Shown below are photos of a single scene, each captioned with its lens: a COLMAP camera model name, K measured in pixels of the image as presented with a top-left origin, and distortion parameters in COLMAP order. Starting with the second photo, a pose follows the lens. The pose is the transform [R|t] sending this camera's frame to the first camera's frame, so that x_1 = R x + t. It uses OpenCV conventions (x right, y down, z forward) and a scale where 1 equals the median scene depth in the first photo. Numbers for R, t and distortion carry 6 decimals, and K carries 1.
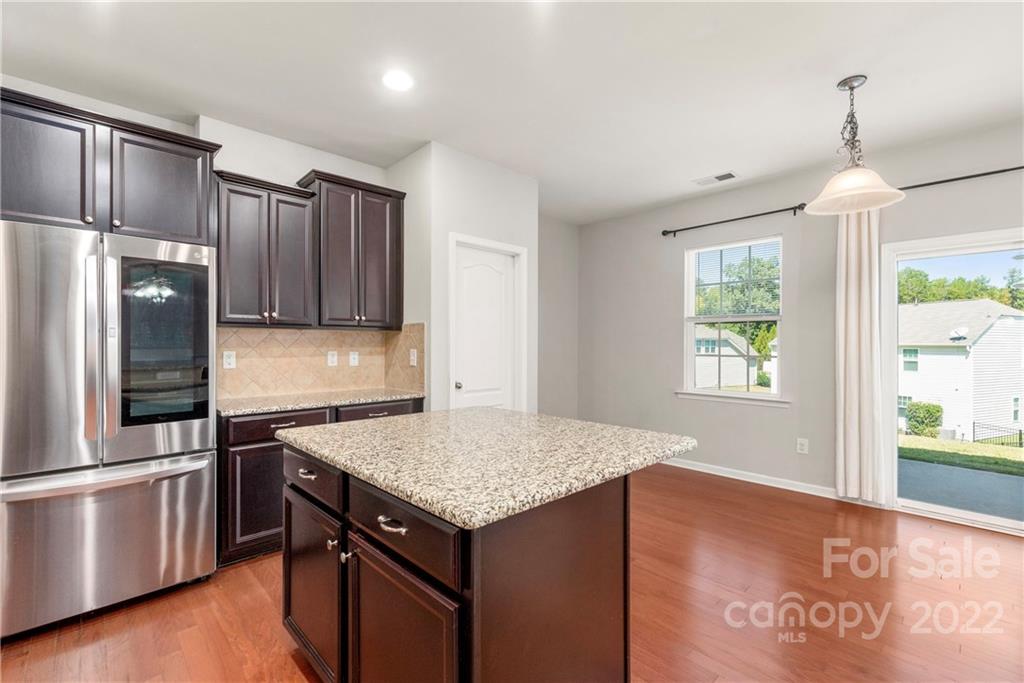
lens RADIAL K [[453.0, 0, 504.5], [0, 453.0, 341.5], [0, 0, 1]] dist [0.001777, 0.000254]
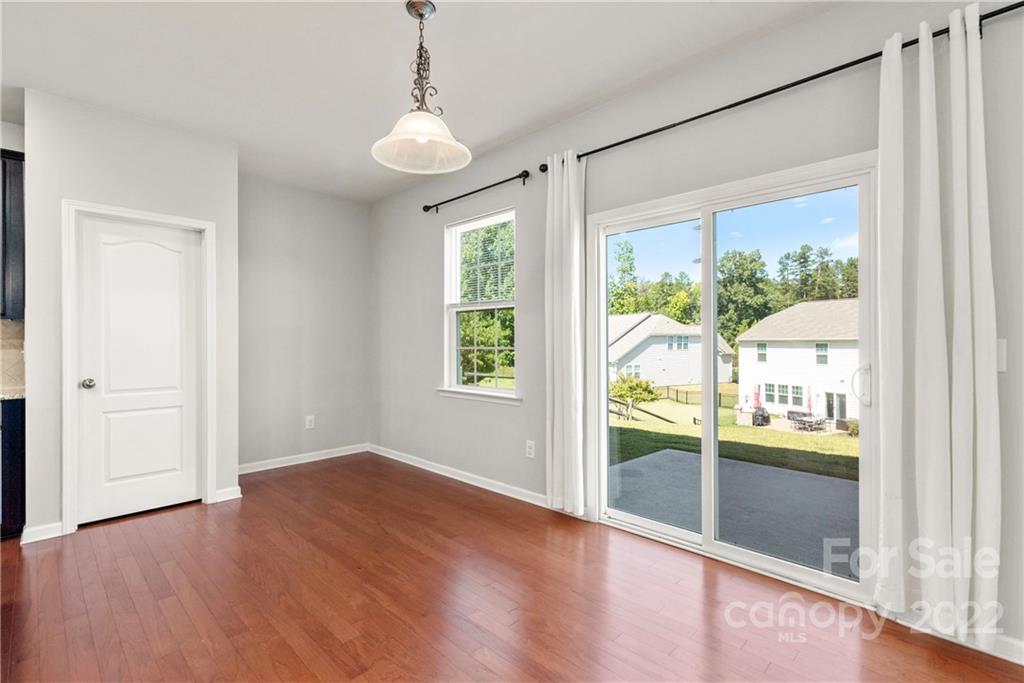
lens RADIAL K [[473.3, 0, 512.4], [0, 473.3, 343.3], [0, 0, 1]] dist [-0.003892, -0.000096]
pose [[0.999411, -0.006937, 0.033600, 0.540774], [0.006679, 0.999947, 0.007791, 0.016825], [-0.033652, -0.007562, 0.999405, 0.083074]]
